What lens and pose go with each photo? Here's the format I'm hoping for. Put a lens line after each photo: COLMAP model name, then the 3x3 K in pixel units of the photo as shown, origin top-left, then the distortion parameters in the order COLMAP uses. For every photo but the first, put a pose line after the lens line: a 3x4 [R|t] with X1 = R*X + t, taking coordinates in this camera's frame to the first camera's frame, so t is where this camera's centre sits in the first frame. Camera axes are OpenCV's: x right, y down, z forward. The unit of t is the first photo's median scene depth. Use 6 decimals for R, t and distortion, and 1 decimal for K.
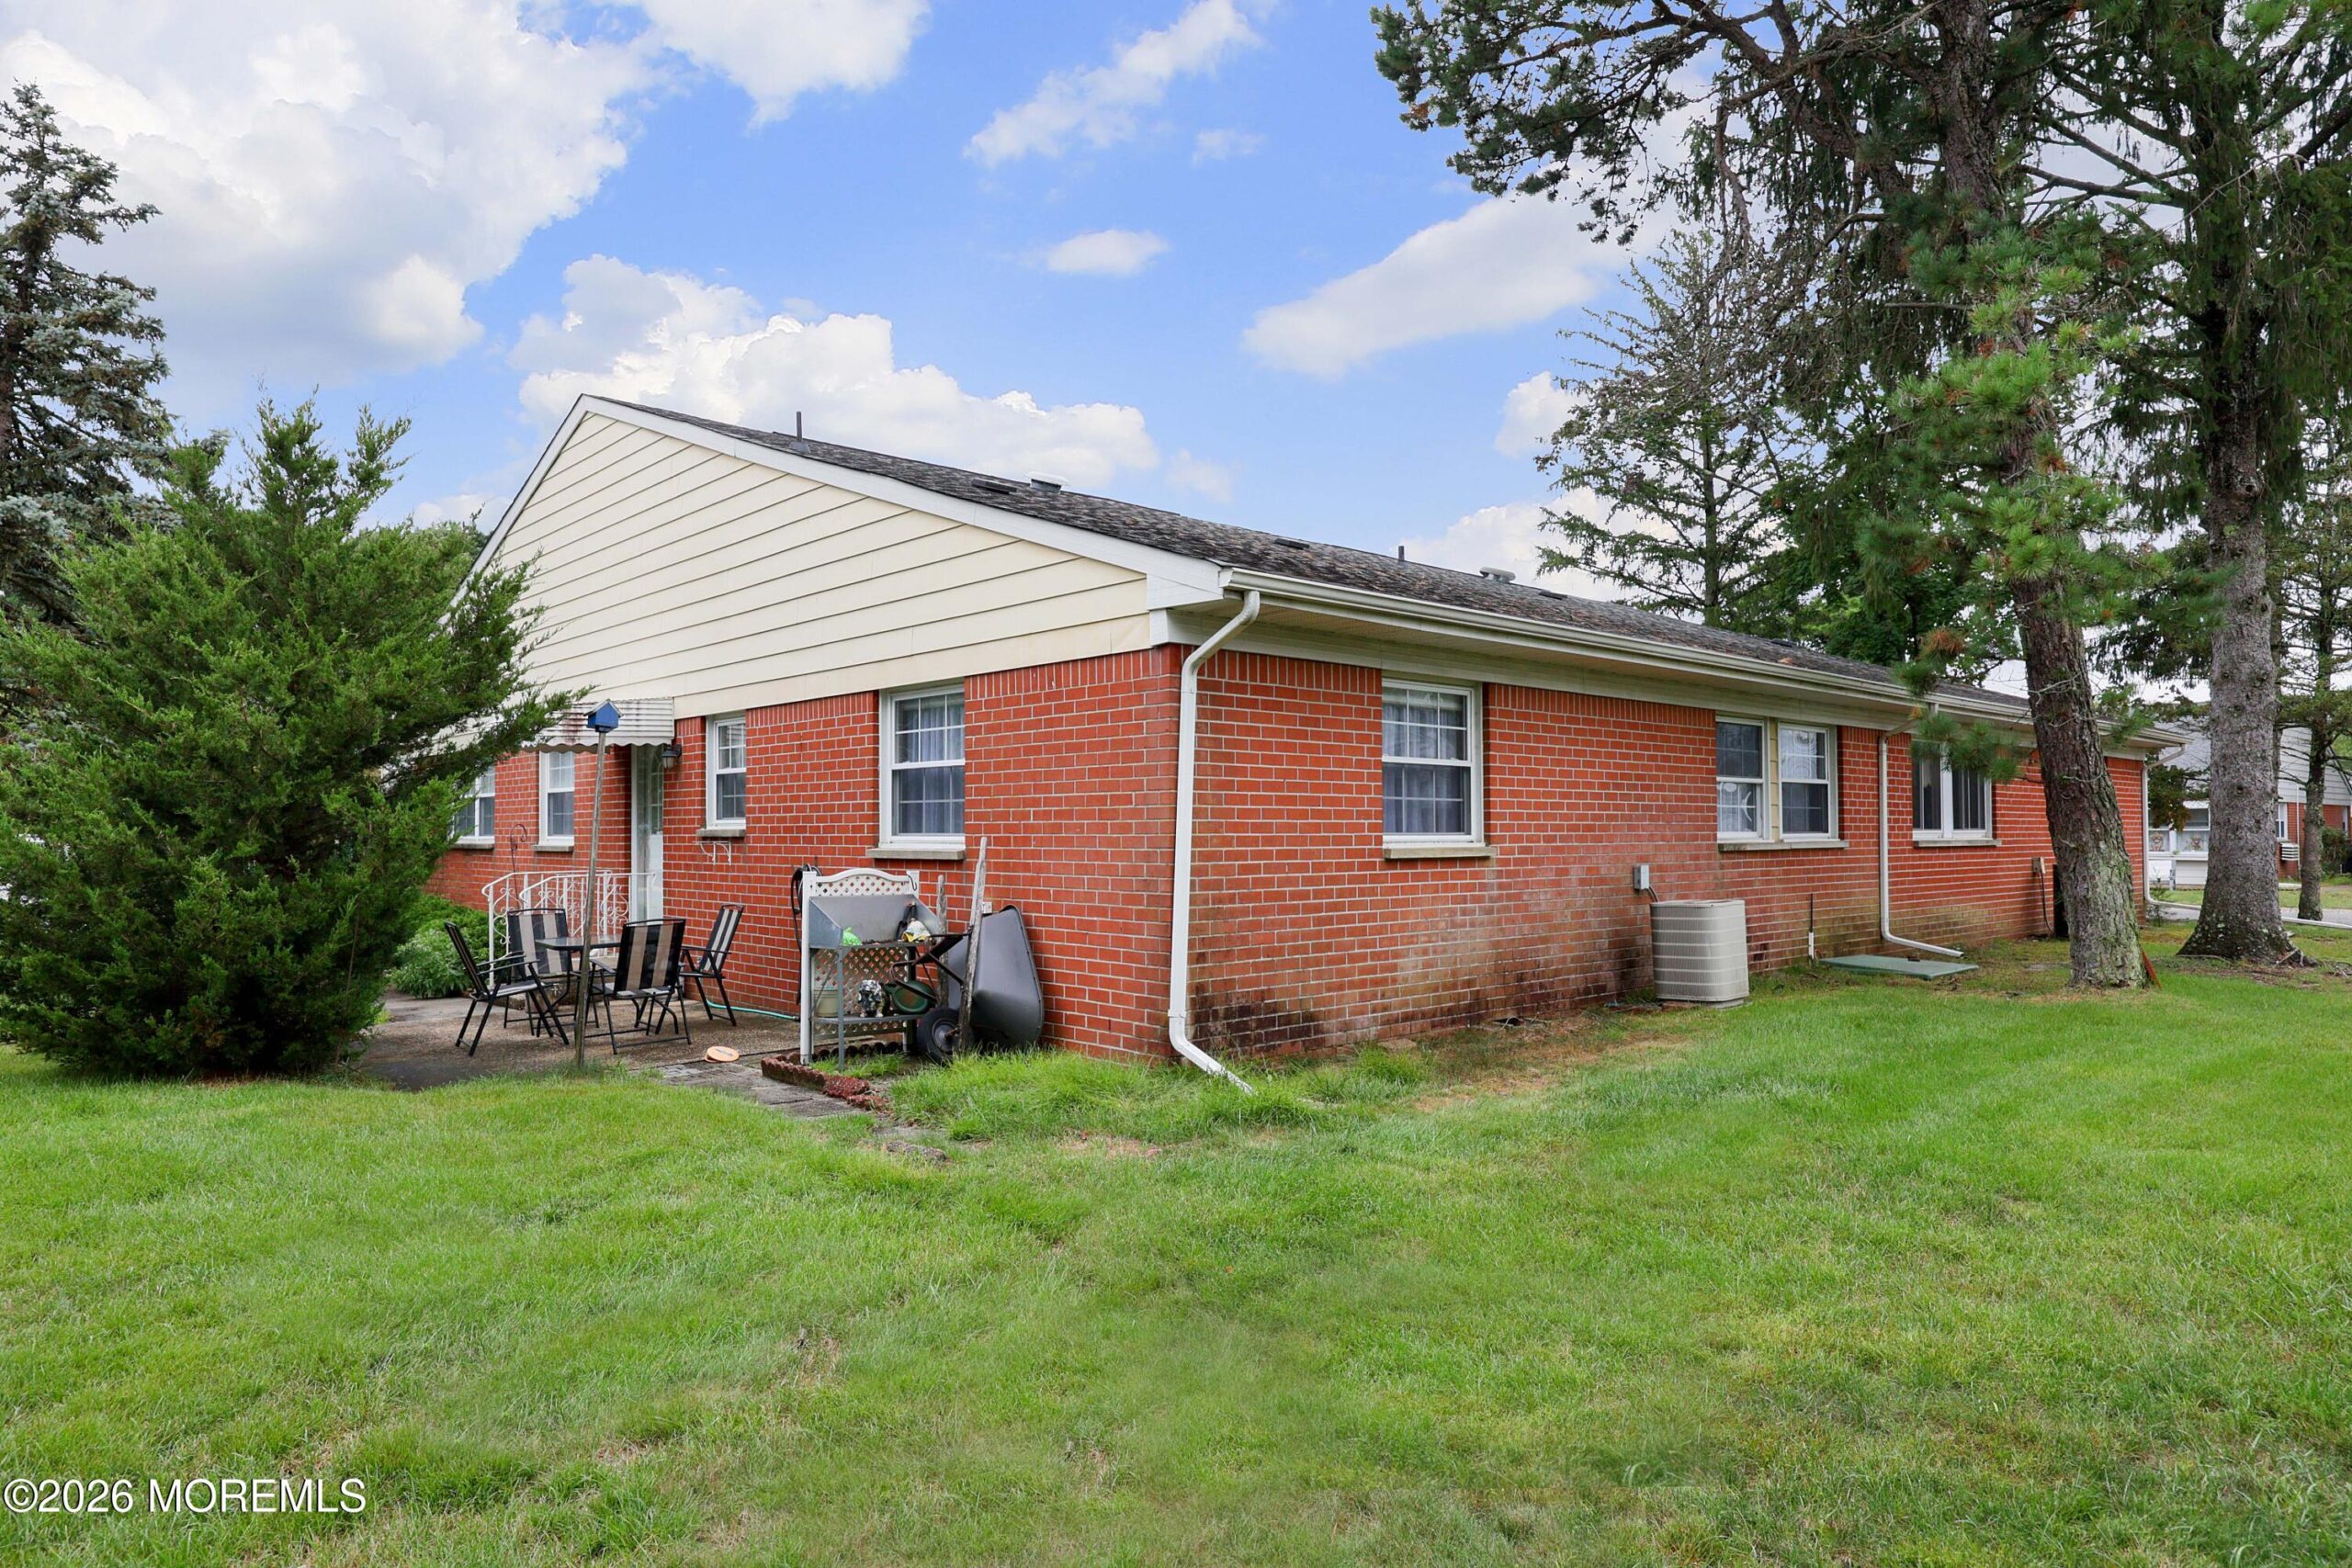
lens RADIAL K [[1458.7, 0, 1176.0], [0, 1458.7, 784.0], [0, 0, 1]] dist [0.000266, -0.001392]
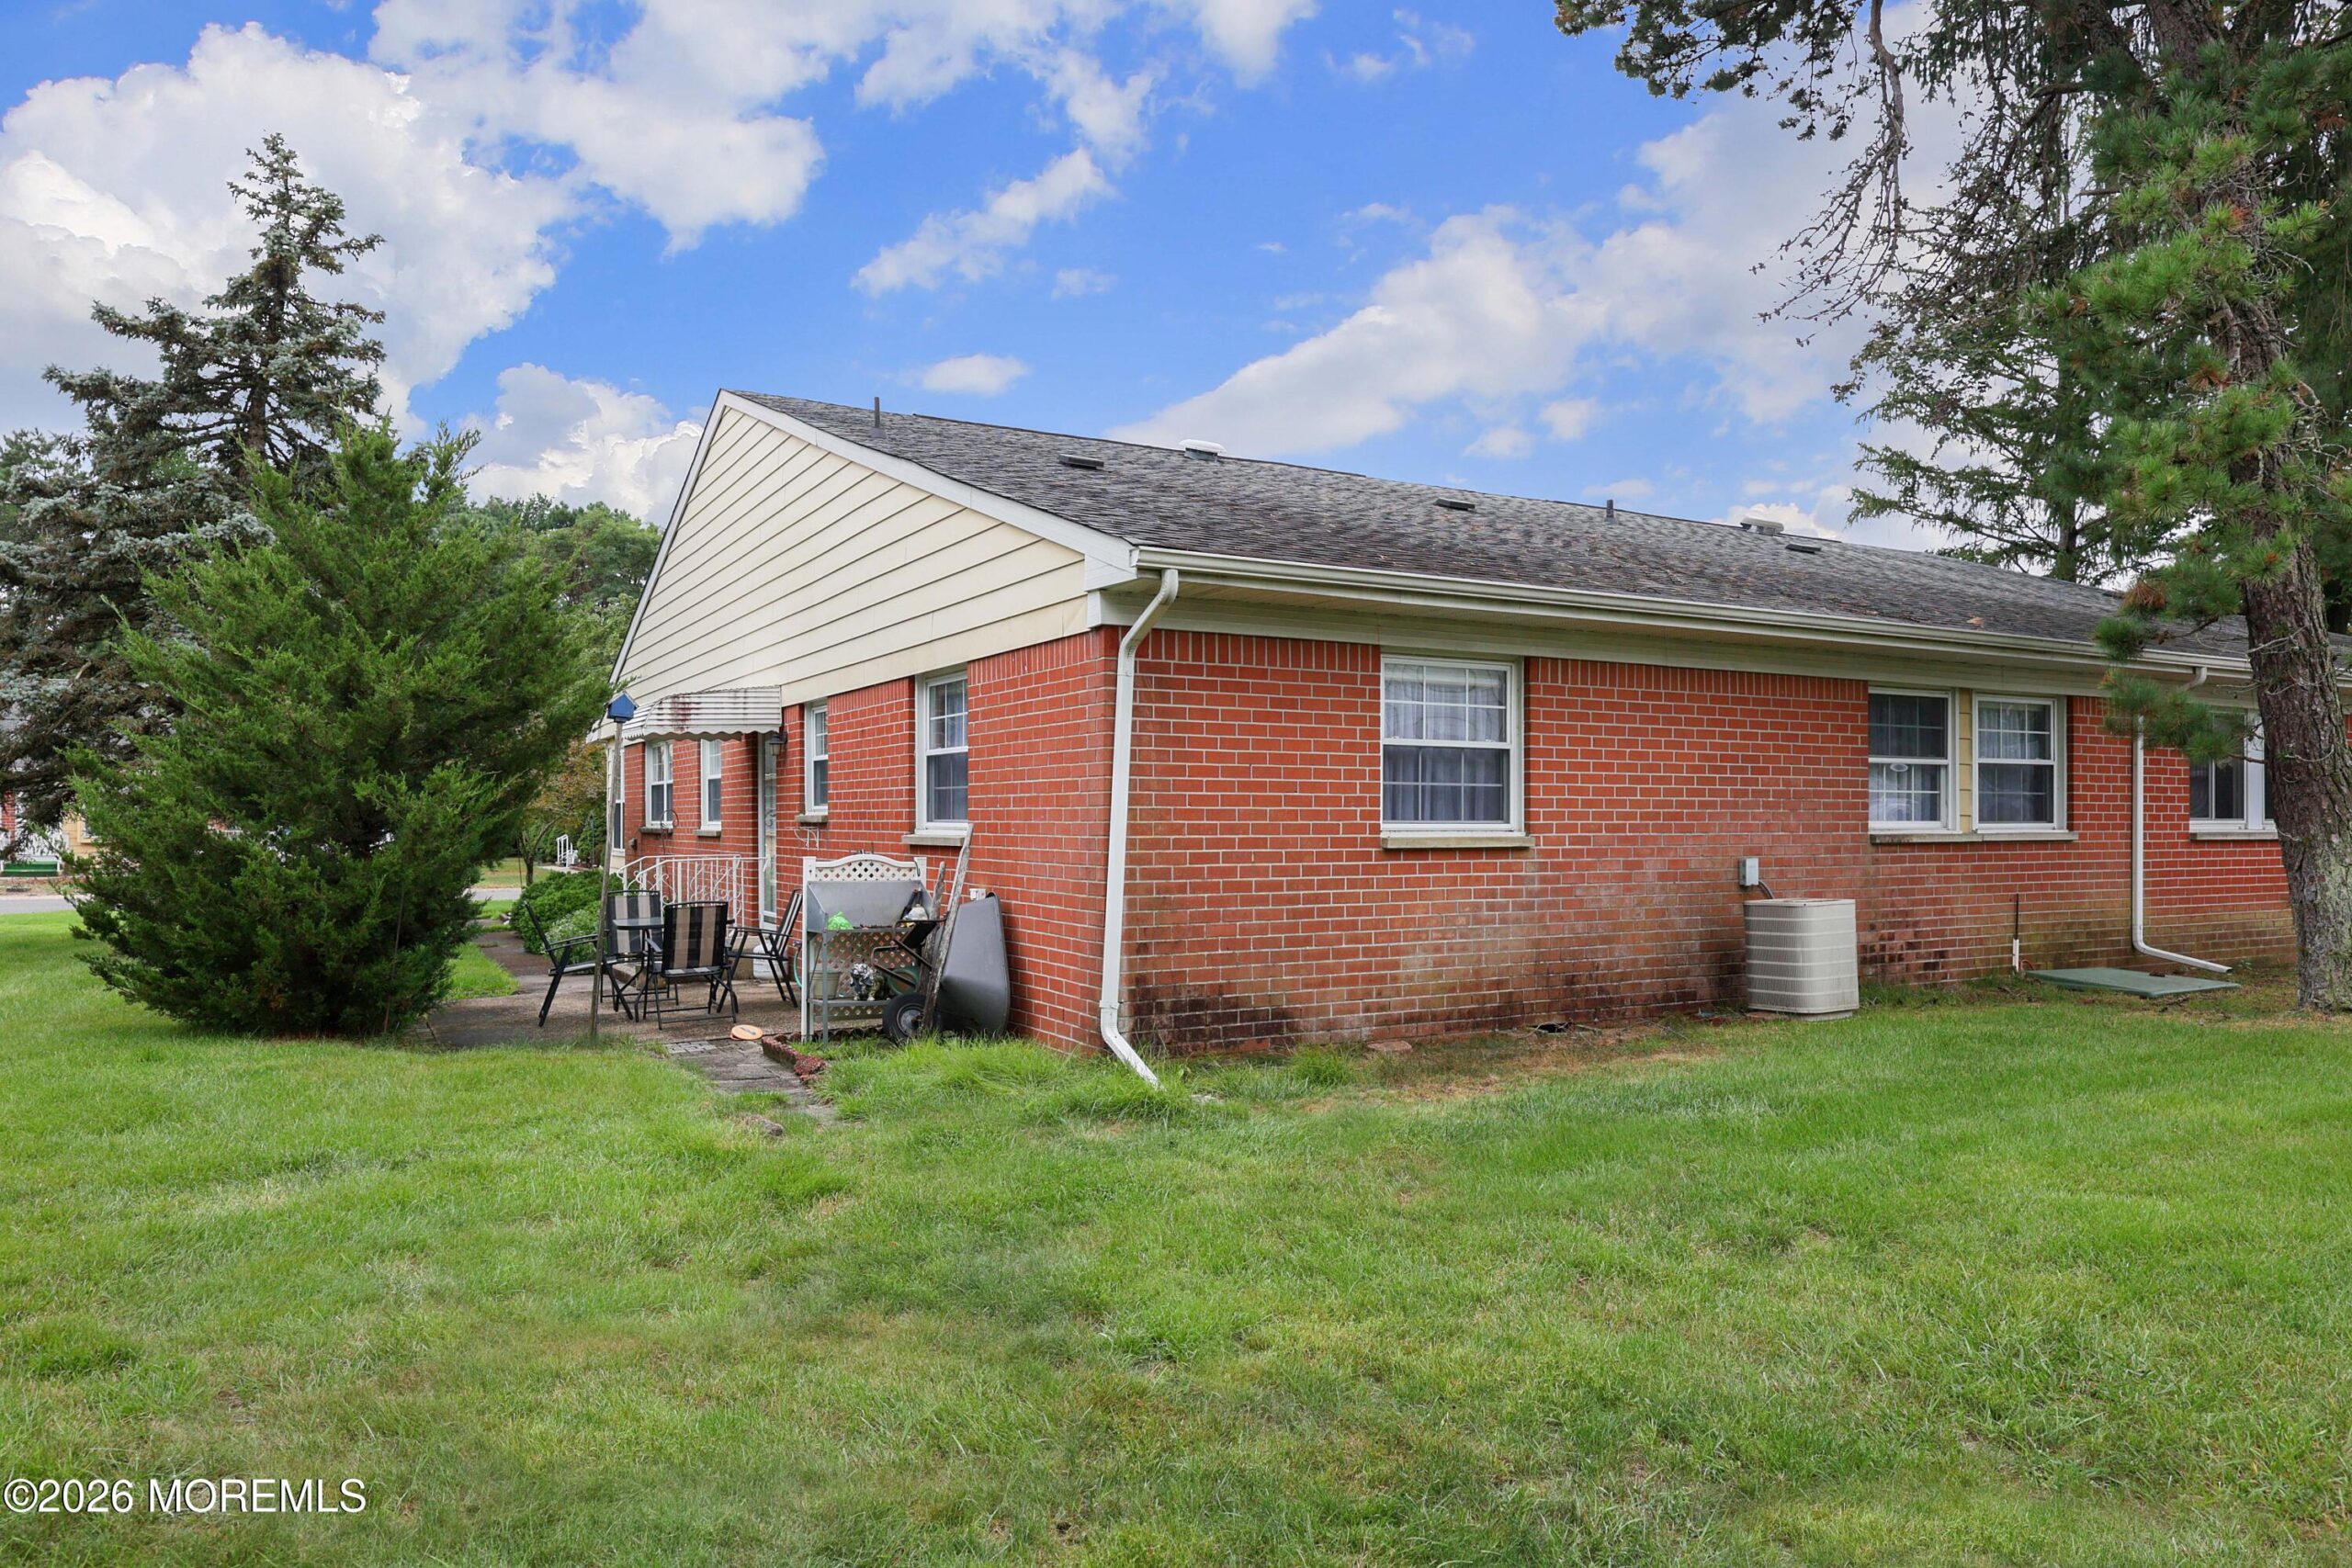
lens RADIAL K [[1582.9, 0, 1178.7], [0, 1582.9, 805.9], [0, 0, 1]] dist [-0.000558, 0.000526]
pose [[0.972544, 0.001247, -0.232716, 0.230838], [0.004509, 0.999697, 0.024199, -0.000988], [0.232675, -0.024583, 0.972244, -0.014046]]
